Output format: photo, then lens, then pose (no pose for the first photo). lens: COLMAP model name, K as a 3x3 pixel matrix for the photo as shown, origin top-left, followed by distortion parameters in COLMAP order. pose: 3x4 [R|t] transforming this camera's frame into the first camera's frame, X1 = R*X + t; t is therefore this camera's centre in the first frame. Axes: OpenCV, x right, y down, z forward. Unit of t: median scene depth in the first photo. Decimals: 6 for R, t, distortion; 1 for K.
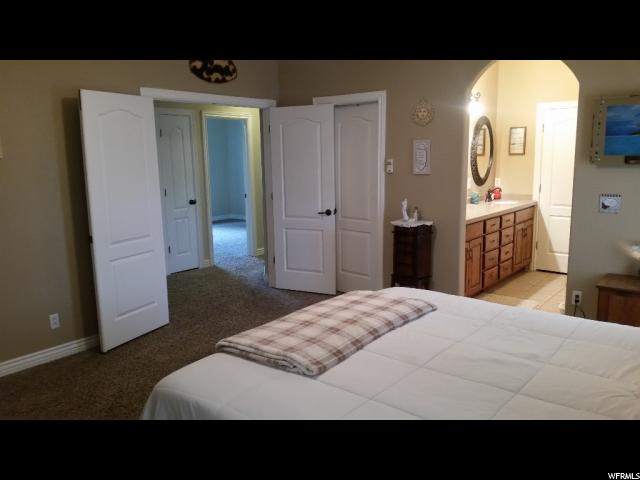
lens RADIAL K [[518.4, 0, 317.2], [0, 518.4, 243.6], [0, 0, 1]] dist [0.041284, -0.059640]
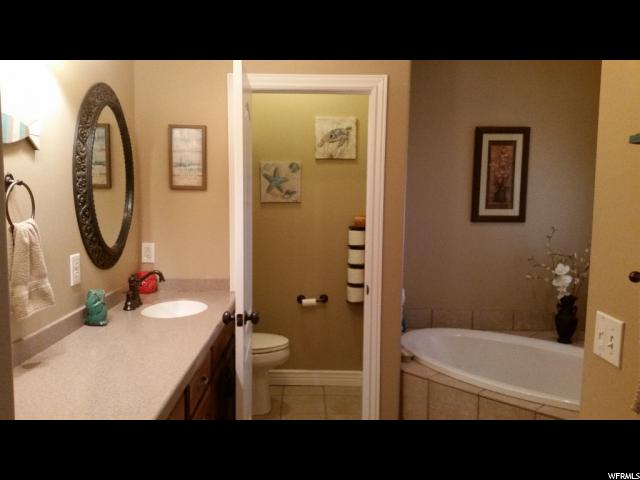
lens RADIAL K [[518.4, 0, 317.7], [0, 518.4, 240.4], [0, 0, 1]] dist [0.041284, -0.059640]
pose [[0.766896, -0.038021, 0.640644, 0.188972], [0.088330, 0.994997, -0.046686, -0.099522], [-0.635663, 0.092391, 0.766418, 0.611049]]
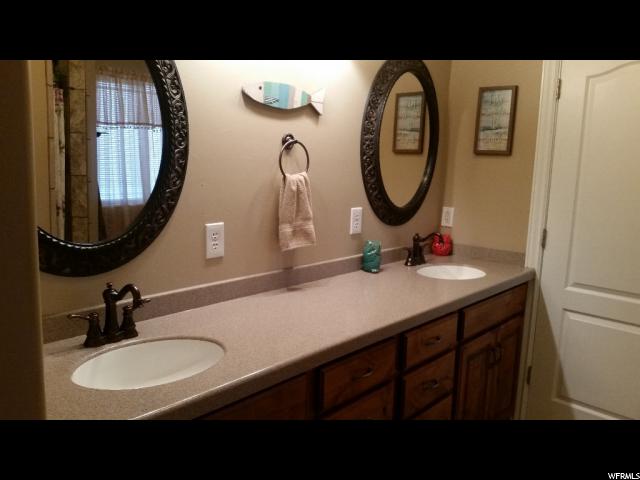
lens RADIAL K [[518.4, 0, 322.0], [0, 518.4, 253.5], [0, 0, 1]] dist [0.041284, -0.059640]
pose [[0.997904, 0.052546, -0.037774, 0.269109], [-0.052274, 0.998599, 0.008170, -0.088499], [0.038151, -0.006178, 0.999253, 0.583414]]
